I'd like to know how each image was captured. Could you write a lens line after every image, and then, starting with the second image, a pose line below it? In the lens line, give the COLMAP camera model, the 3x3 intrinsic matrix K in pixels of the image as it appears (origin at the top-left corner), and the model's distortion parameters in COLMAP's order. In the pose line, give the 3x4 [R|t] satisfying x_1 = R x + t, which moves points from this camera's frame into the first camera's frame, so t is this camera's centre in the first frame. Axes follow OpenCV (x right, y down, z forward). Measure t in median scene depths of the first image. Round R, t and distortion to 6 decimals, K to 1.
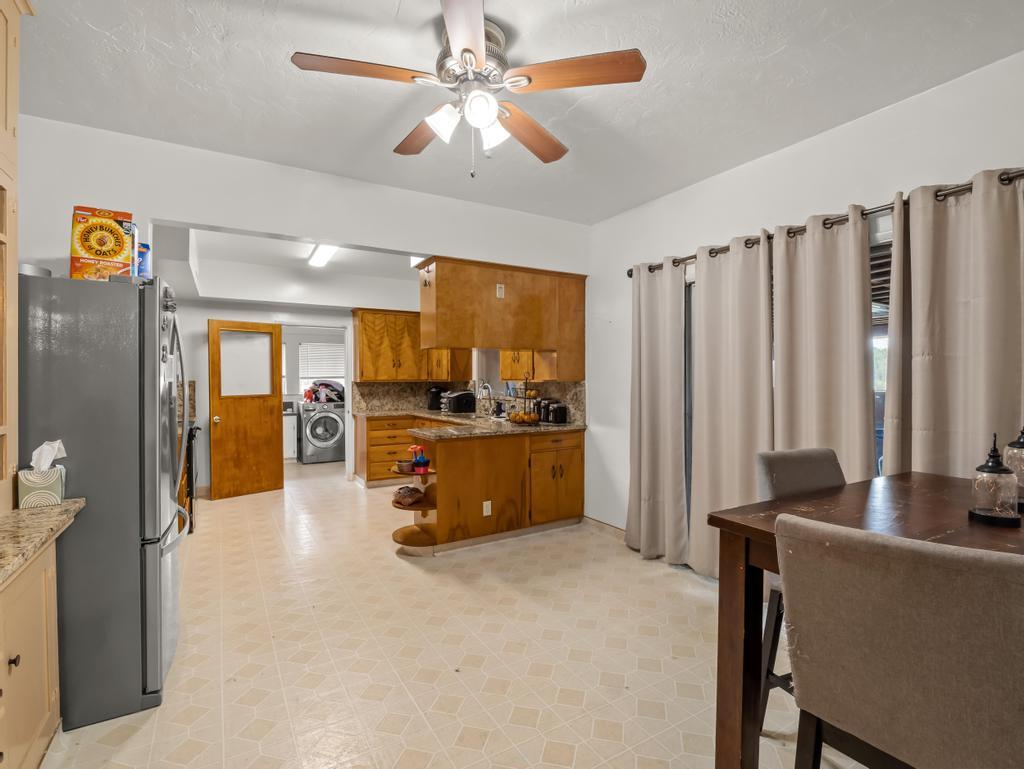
lens RADIAL K [[494.1, 0, 511.7], [0, 494.1, 382.3], [0, 0, 1]] dist [-0.007579, -0.000336]
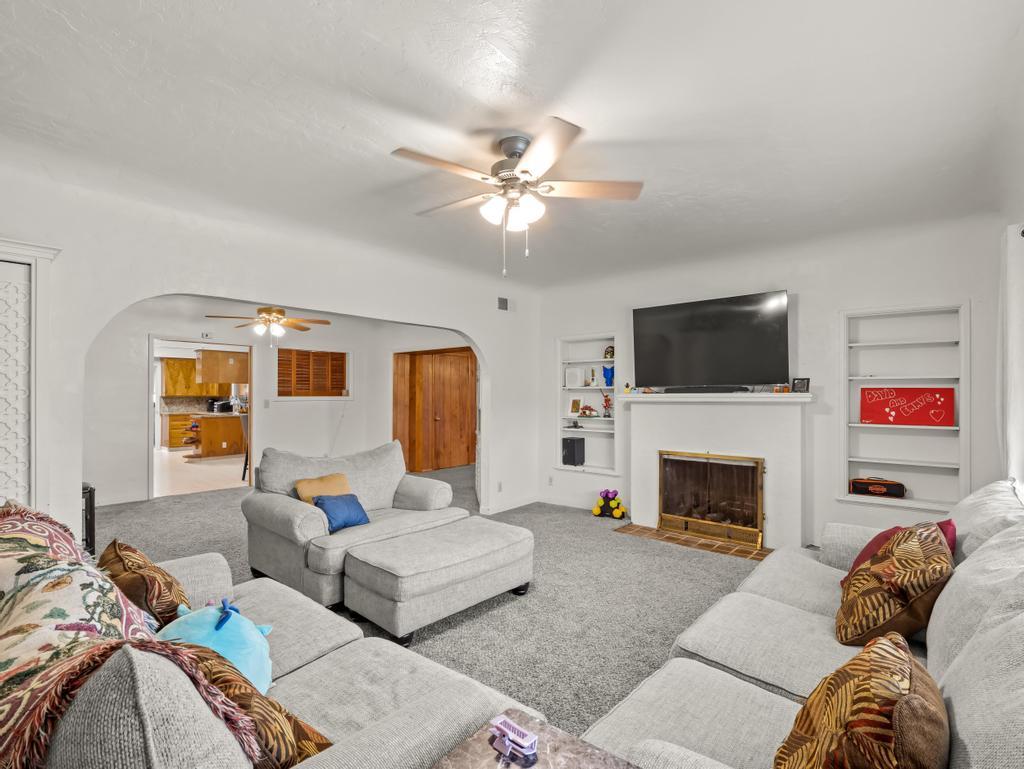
lens RADIAL K [[540.5, 0, 512.9], [0, 540.5, 394.0], [0, 0, 1]] dist [0.002095, 0.000165]
pose [[0.955664, 0.005143, 0.294416, 0.351622], [-0.003778, 0.999979, -0.005205, -0.003548], [-0.294436, 0.003862, 0.955663, -1.356244]]
